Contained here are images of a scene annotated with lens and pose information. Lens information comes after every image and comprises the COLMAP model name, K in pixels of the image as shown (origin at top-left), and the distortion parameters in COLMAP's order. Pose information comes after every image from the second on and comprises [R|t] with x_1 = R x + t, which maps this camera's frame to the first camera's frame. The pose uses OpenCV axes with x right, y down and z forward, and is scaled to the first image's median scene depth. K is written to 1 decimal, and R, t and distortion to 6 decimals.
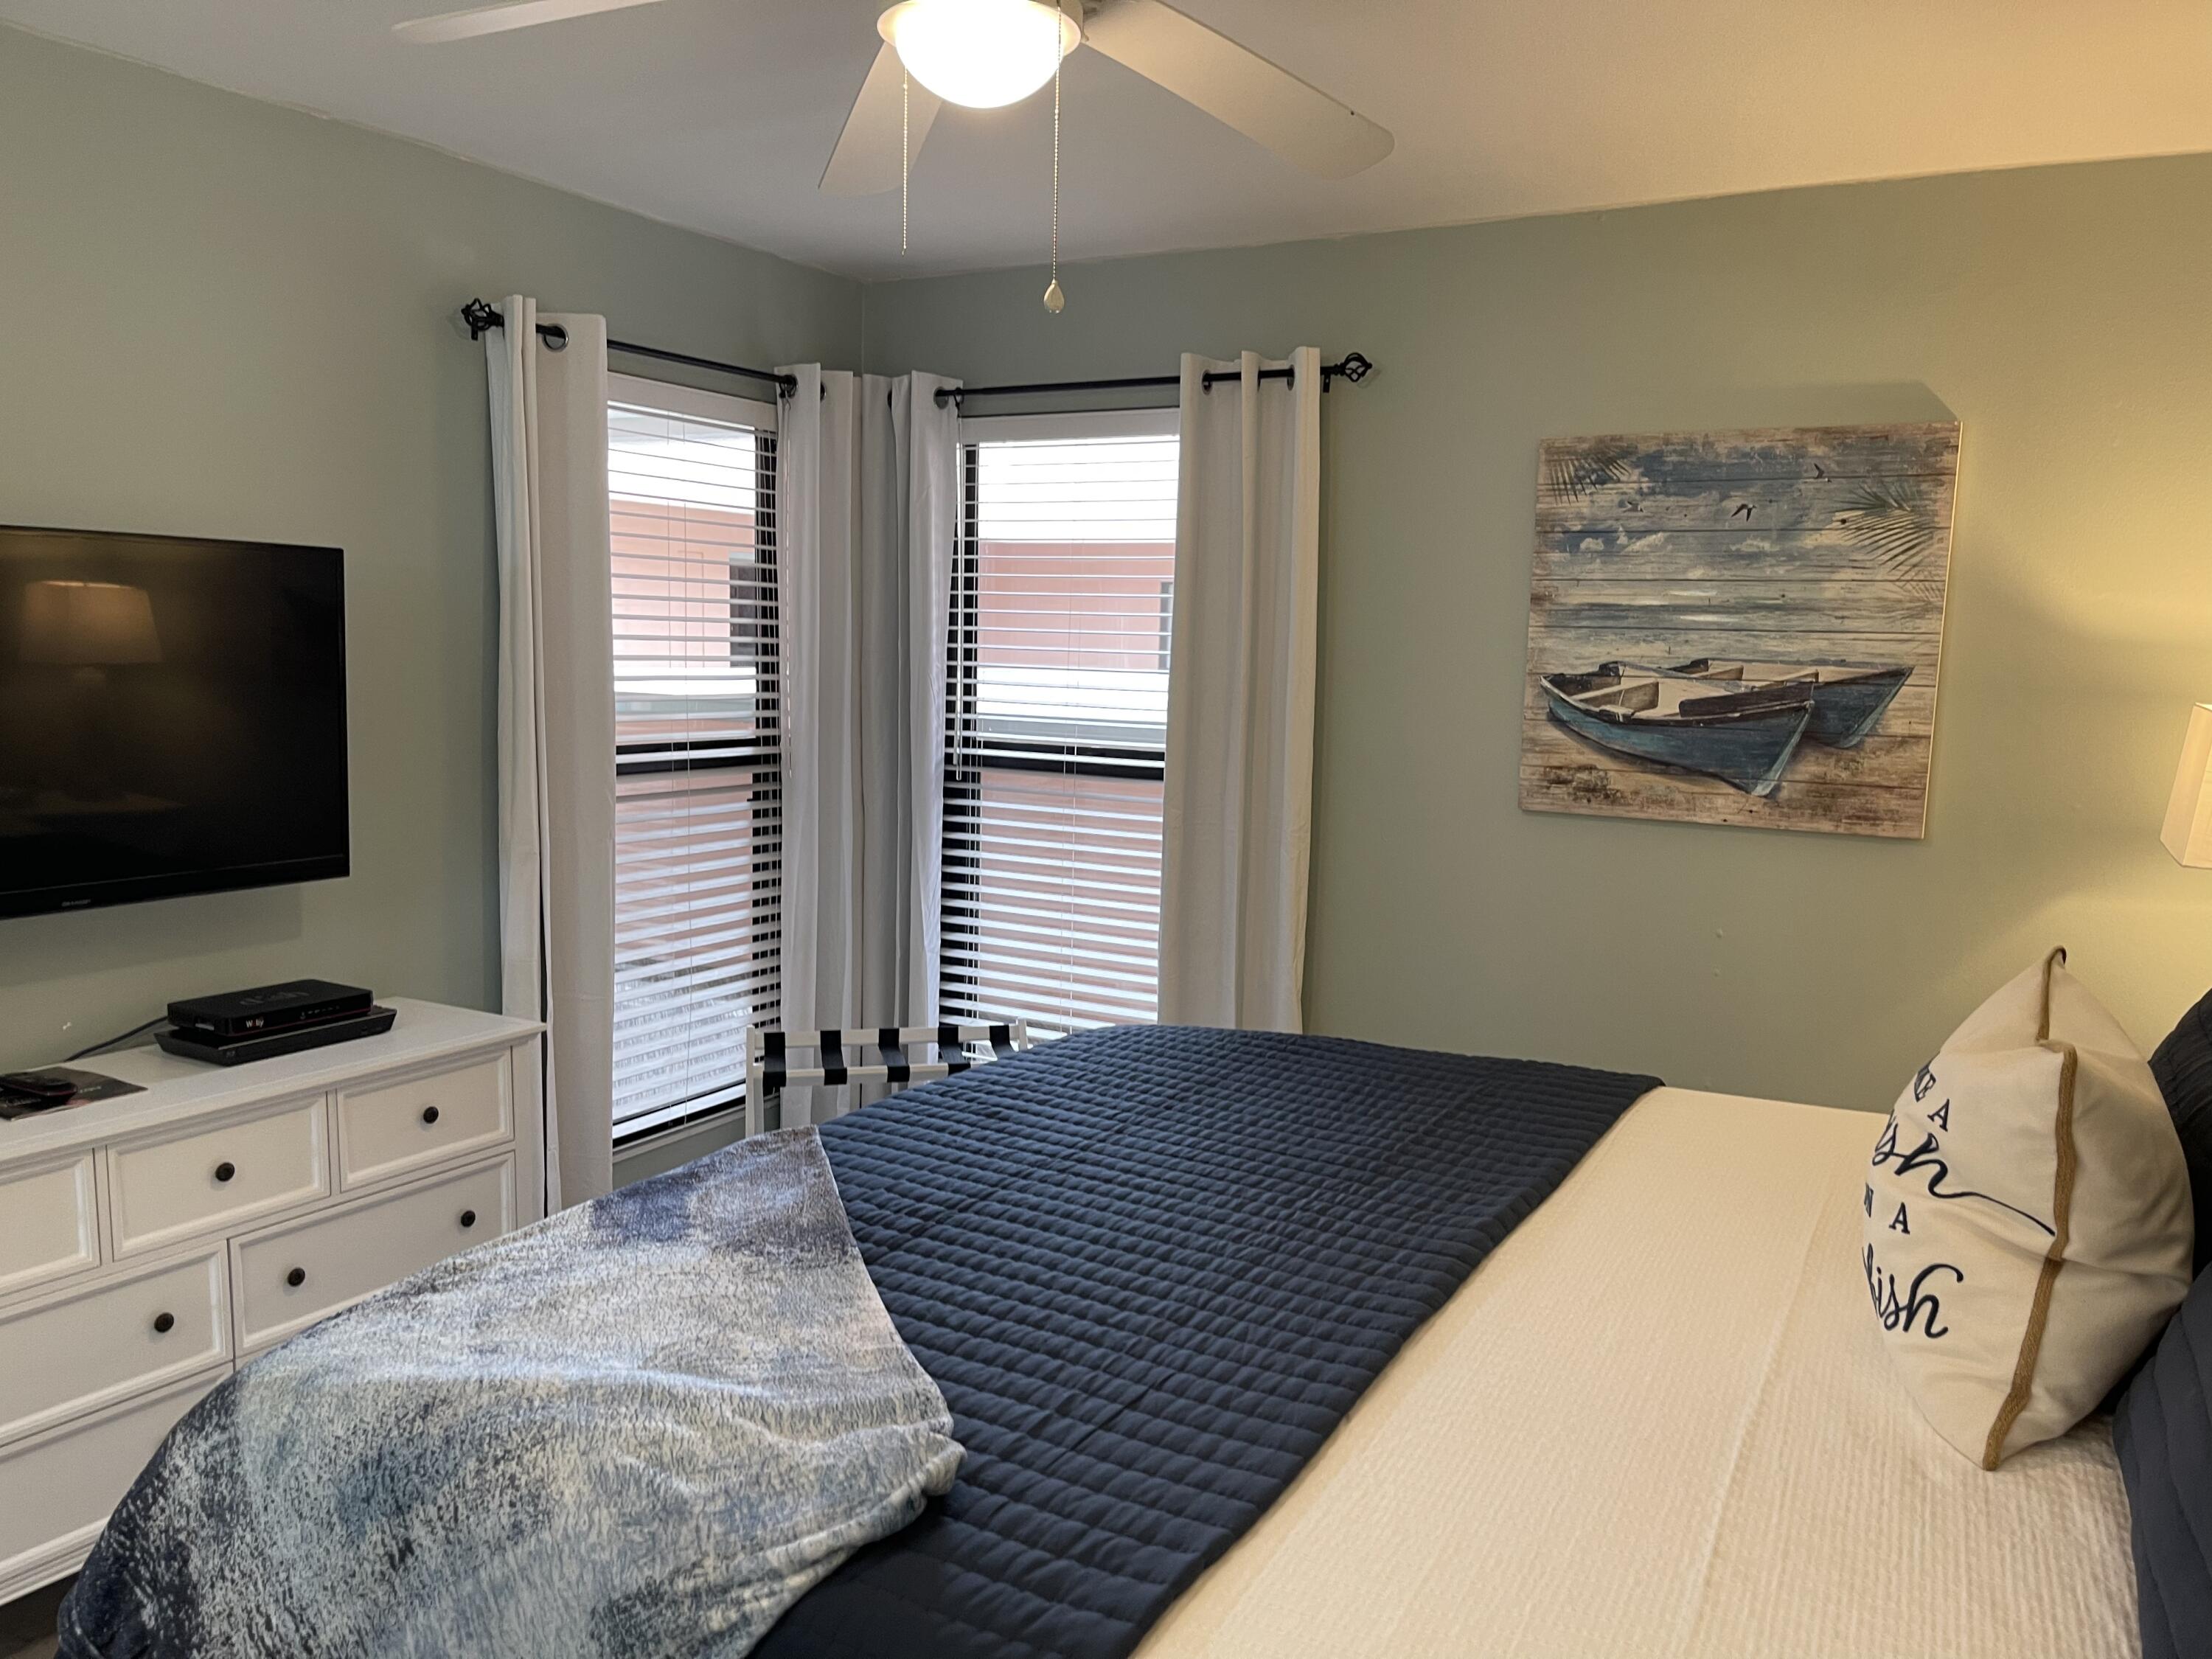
lens RADIAL K [[1678.5, 0, 1100.6], [0, 1678.5, 827.9], [0, 0, 1]] dist [0.045345, -0.019649]
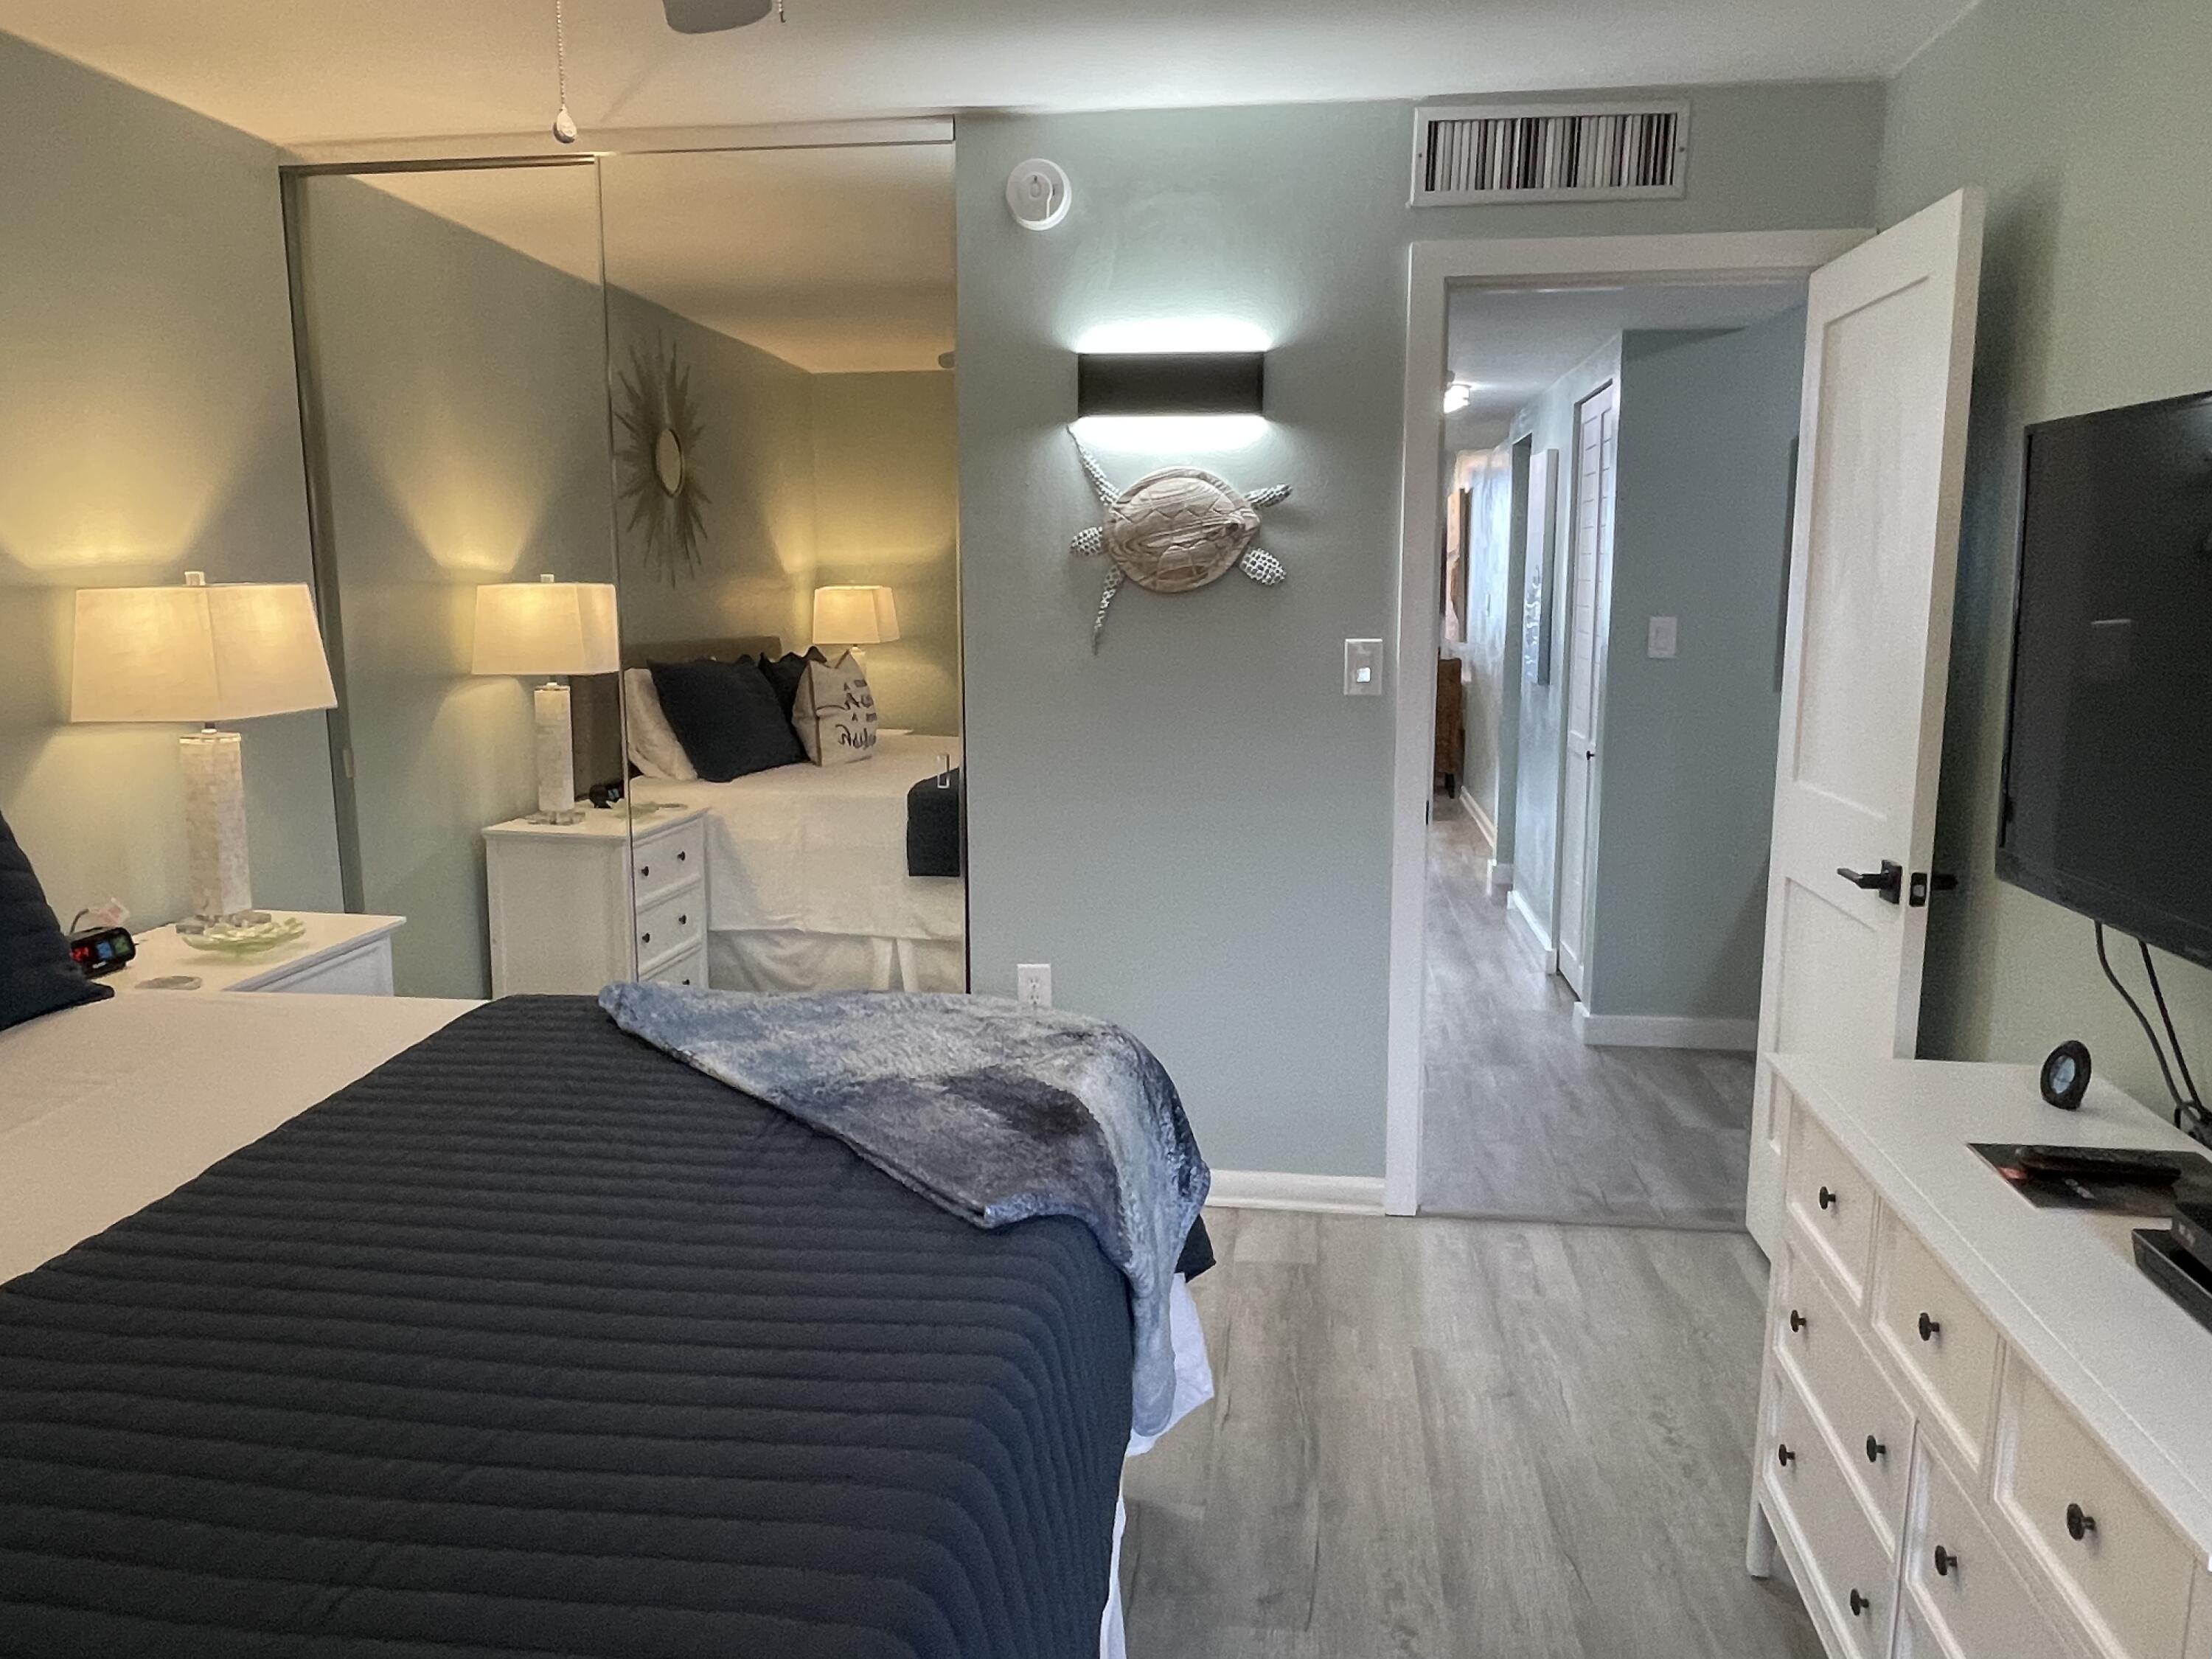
lens RADIAL K [[1591.0, 0, 1108.6], [0, 1591.0, 836.4], [0, 0, 1]] dist [-0.001458, -0.019825]
pose [[-0.924930, 0.040530, -0.377971, 0.037447], [-0.060945, 0.965628, 0.252682, -0.180186], [0.375221, 0.256749, -0.890668, 1.905545]]
